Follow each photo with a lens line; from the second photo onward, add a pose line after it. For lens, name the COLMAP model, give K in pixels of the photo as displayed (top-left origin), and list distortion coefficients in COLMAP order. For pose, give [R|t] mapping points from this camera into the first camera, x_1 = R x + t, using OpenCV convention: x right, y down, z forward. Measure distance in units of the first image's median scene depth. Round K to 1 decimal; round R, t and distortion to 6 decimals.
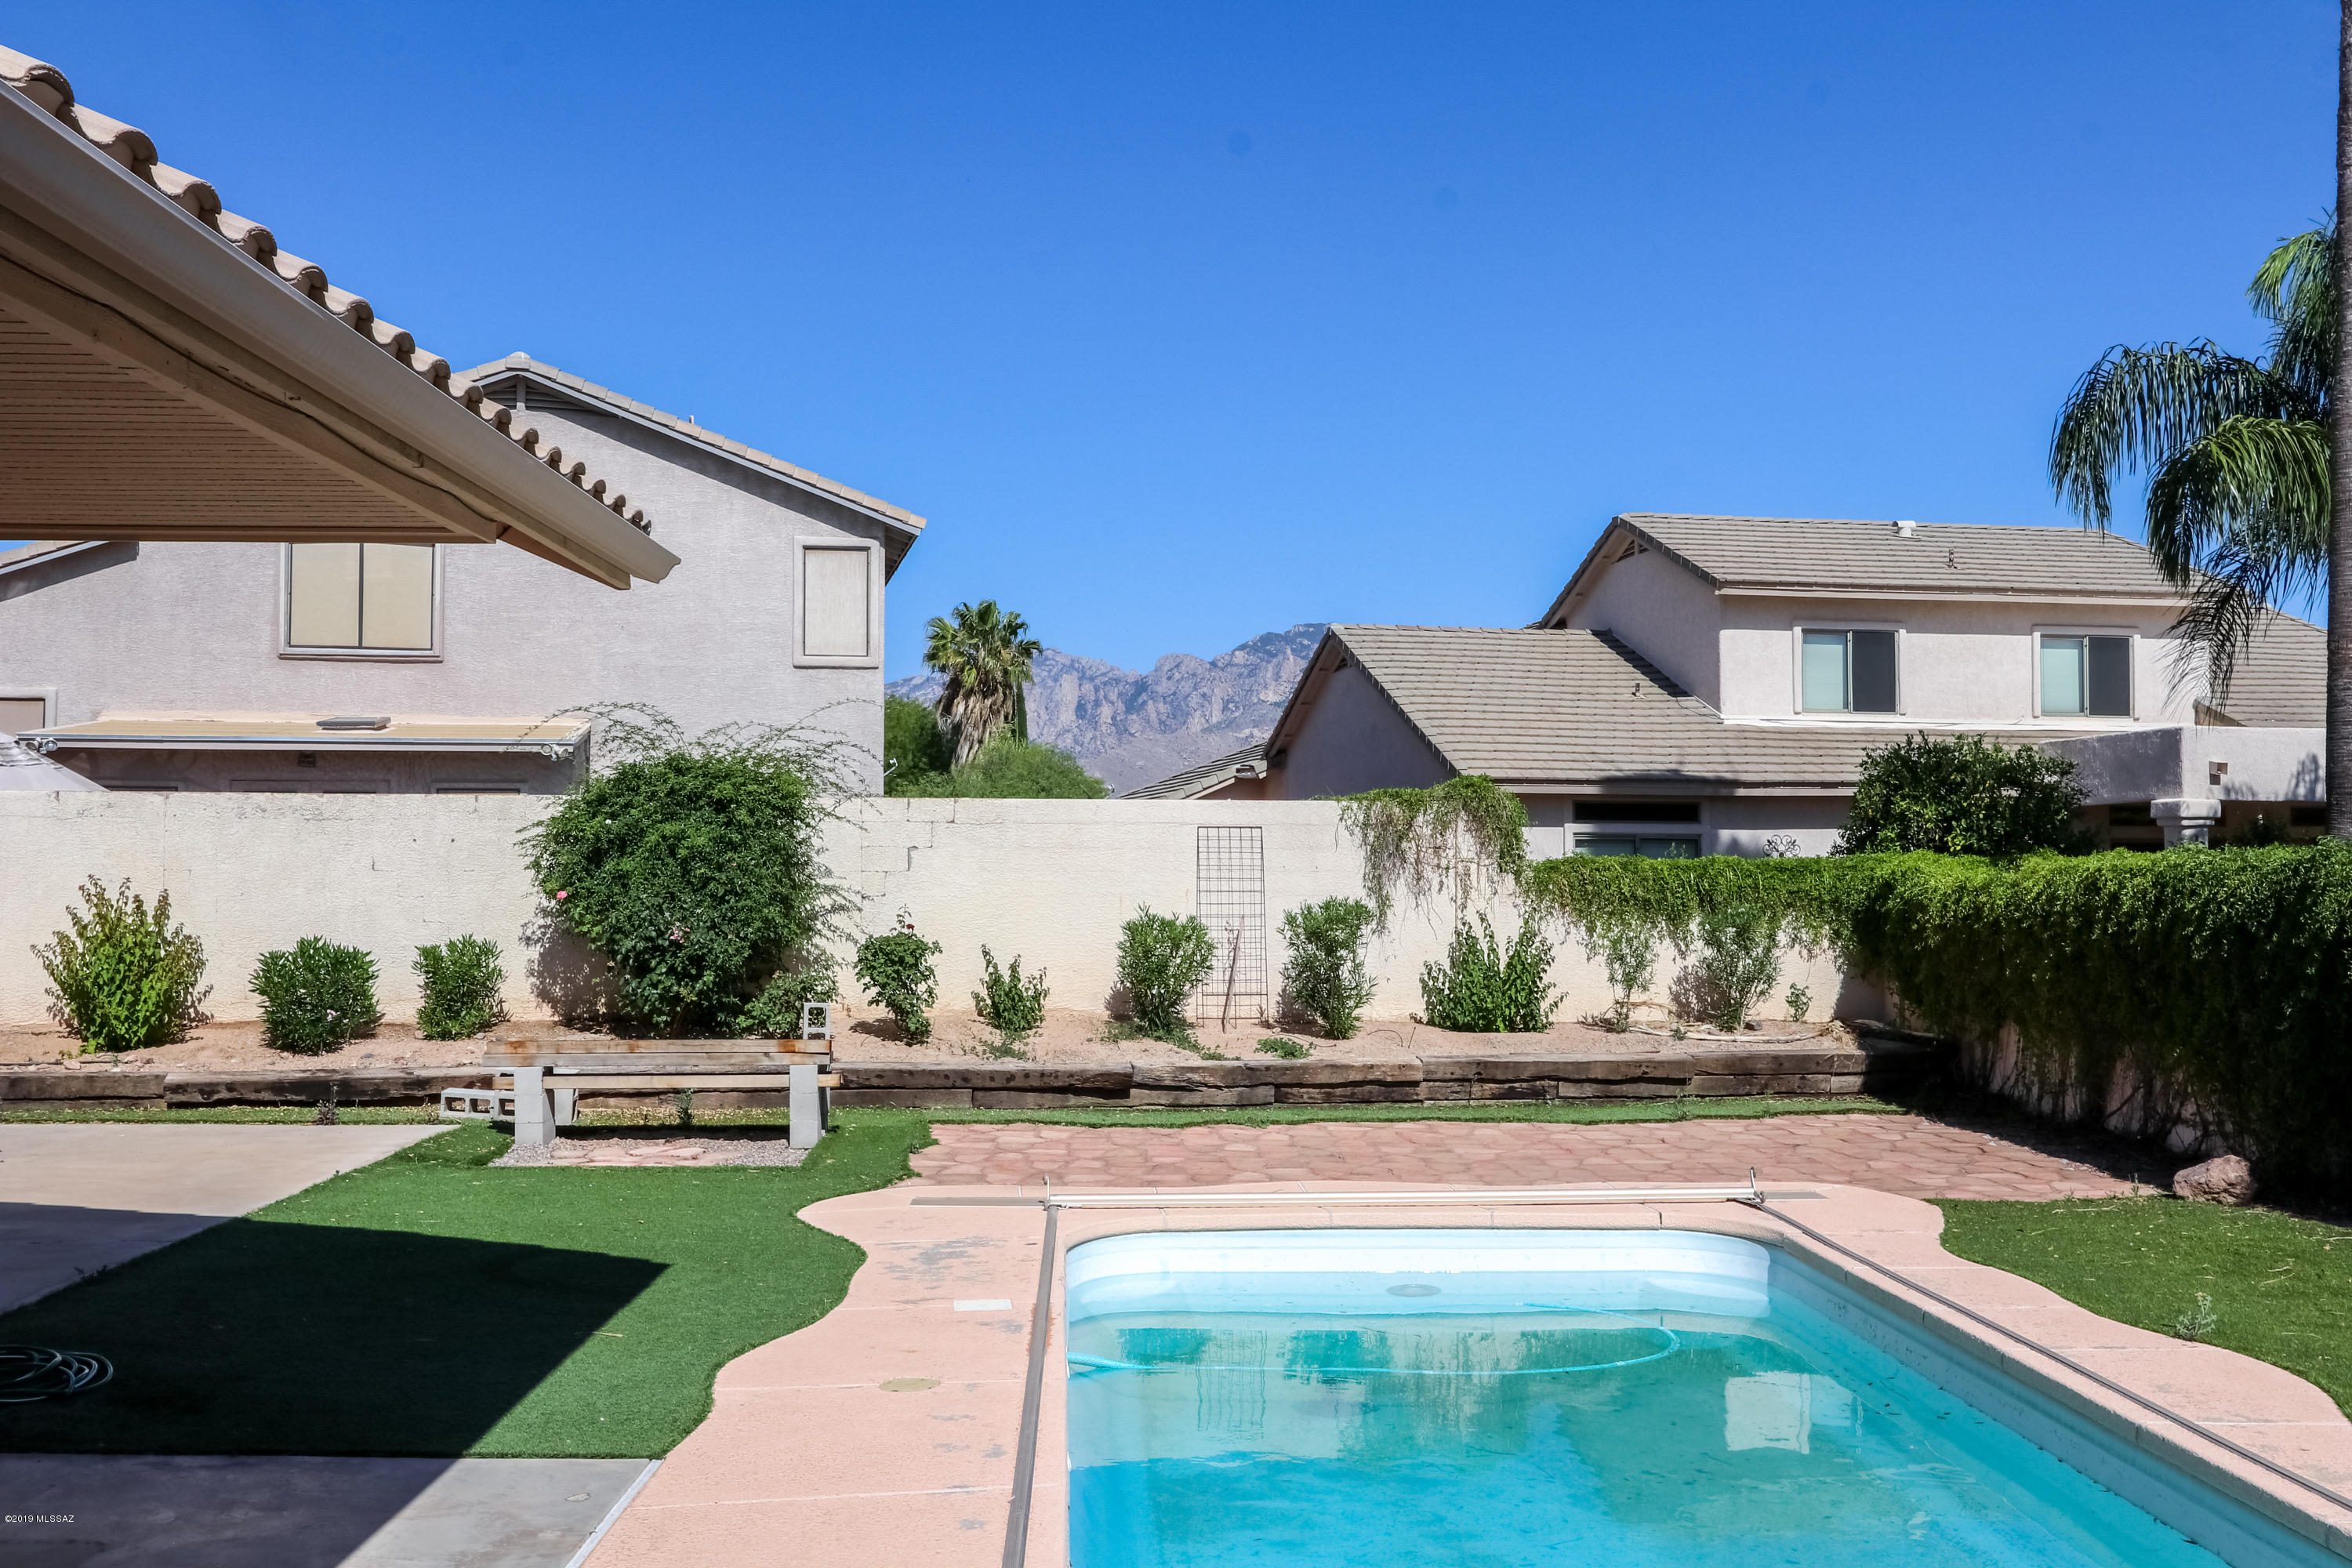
lens RADIAL K [[2249.3, 0, 1176.5], [0, 2249.3, 783.8], [0, 0, 1]] dist [0.015192, 0.000000]
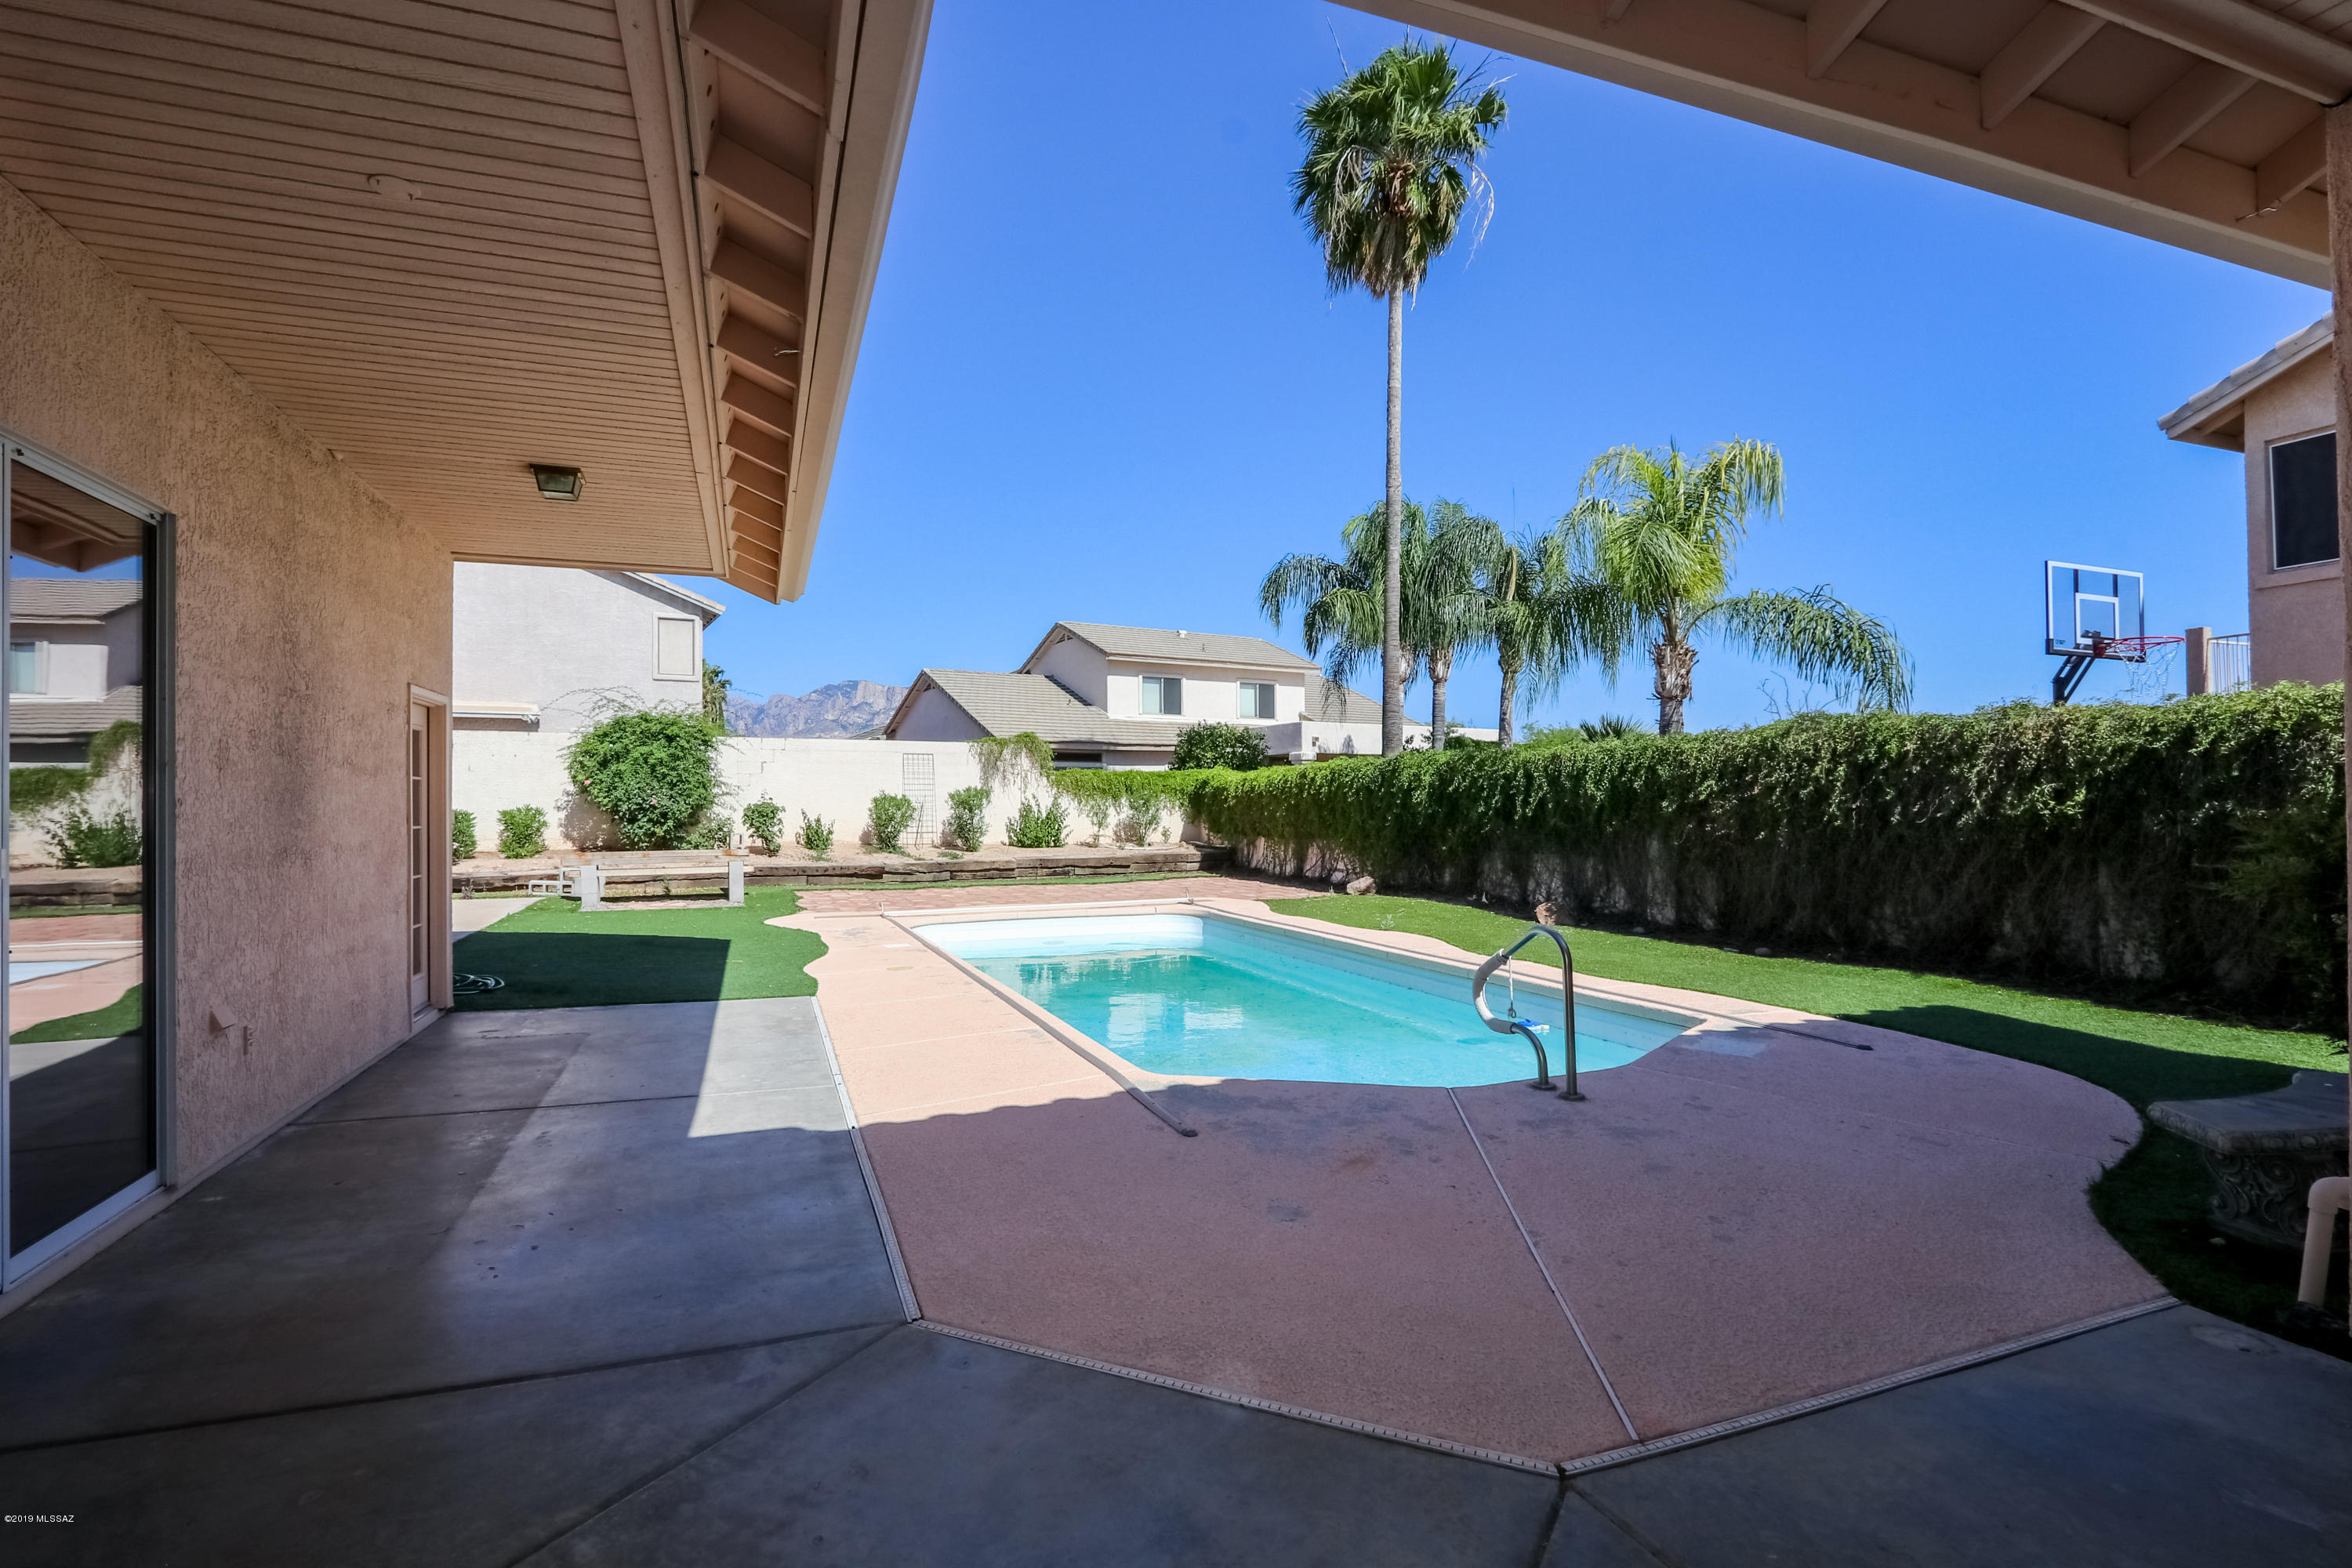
lens RADIAL K [[1095.6, 0, 1158.1], [0, 1095.6, 789.9], [0, 0, 1]] dist [-0.016498, 0.001723]
pose [[0.945457, -0.003978, 0.325722, -0.102242], [-0.004596, 0.999663, 0.025549, 0.026702], [-0.325714, -0.025652, 0.945120, -0.048395]]
